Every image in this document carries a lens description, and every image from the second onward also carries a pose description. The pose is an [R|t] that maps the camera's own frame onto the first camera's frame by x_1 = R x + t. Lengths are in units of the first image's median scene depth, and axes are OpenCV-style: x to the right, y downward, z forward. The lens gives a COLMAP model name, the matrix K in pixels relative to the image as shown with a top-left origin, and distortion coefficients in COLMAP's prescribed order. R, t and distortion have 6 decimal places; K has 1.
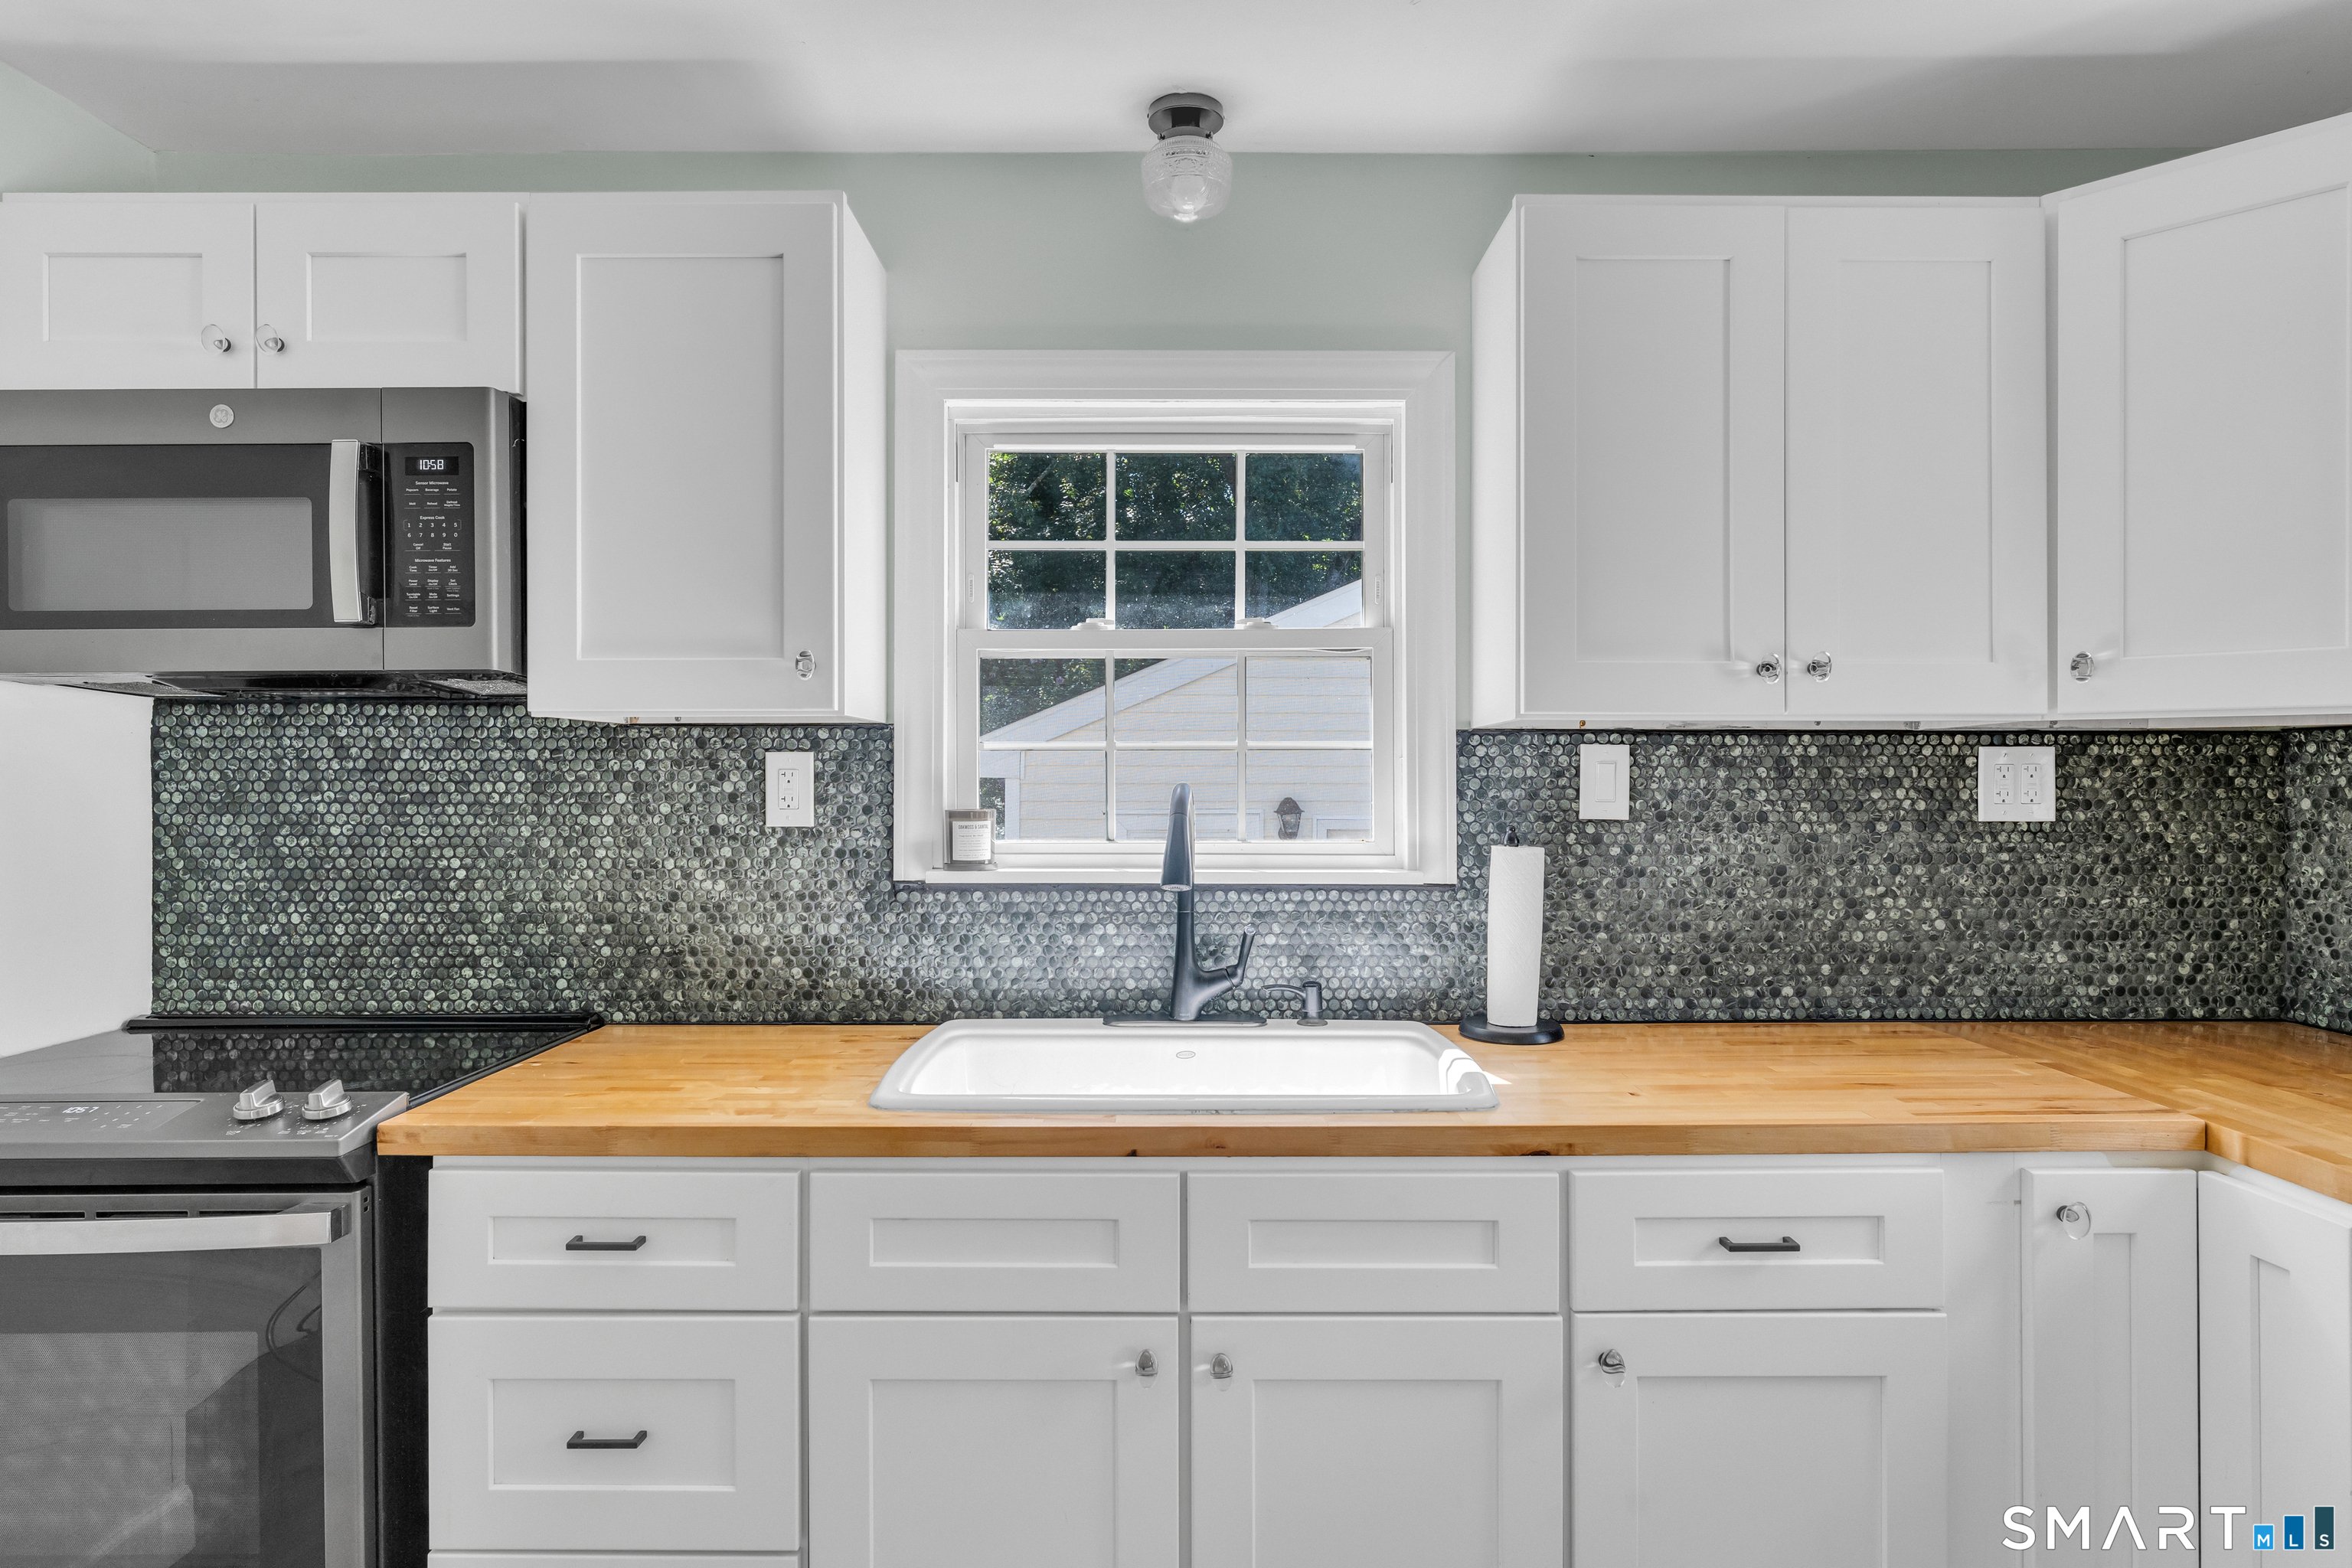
lens RADIAL K [[1294.5, 0, 1176.0], [0, 1294.5, 778.4], [0, 0, 1]] dist [-0.000005, 0.000197]
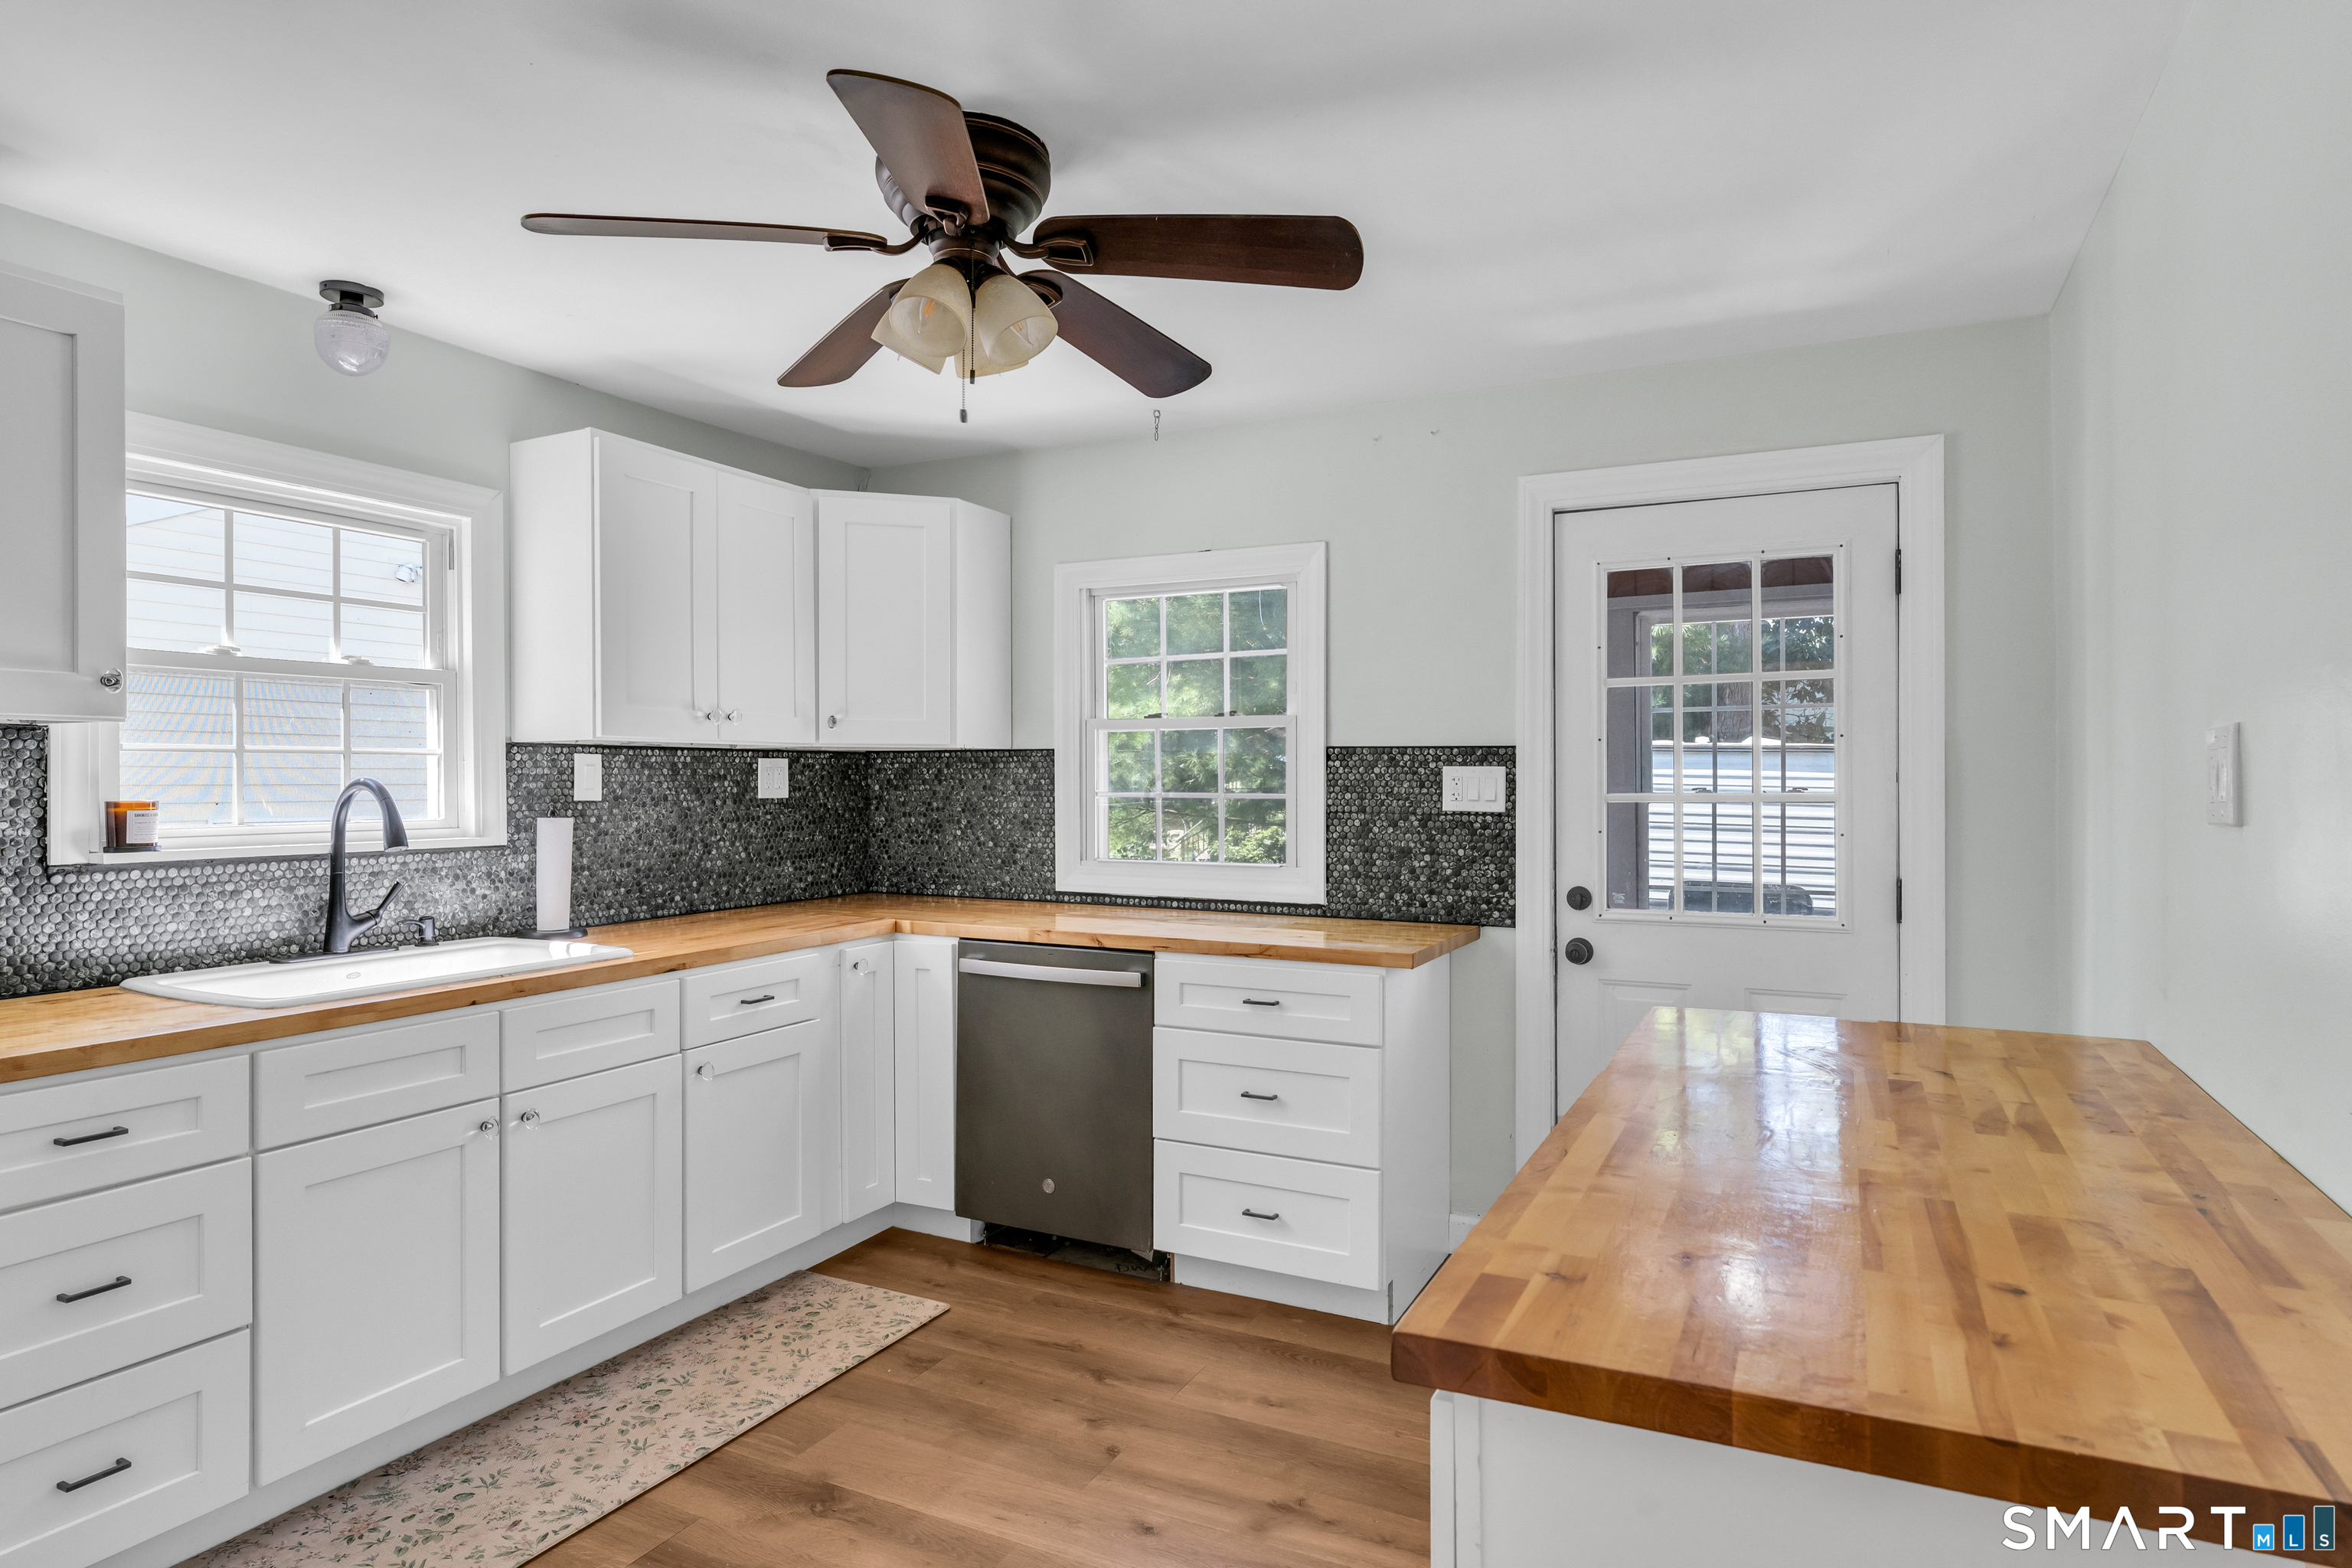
lens RADIAL K [[1294.5, 0, 1176.0], [0, 1294.5, 778.4], [0, 0, 1]] dist [-0.000005, 0.000197]
pose [[0.452486, -0.001263, 0.891771, -0.774927], [-0.001623, 0.999996, 0.002240, -0.000627], [-0.891770, -0.002461, 0.452482, -0.379466]]
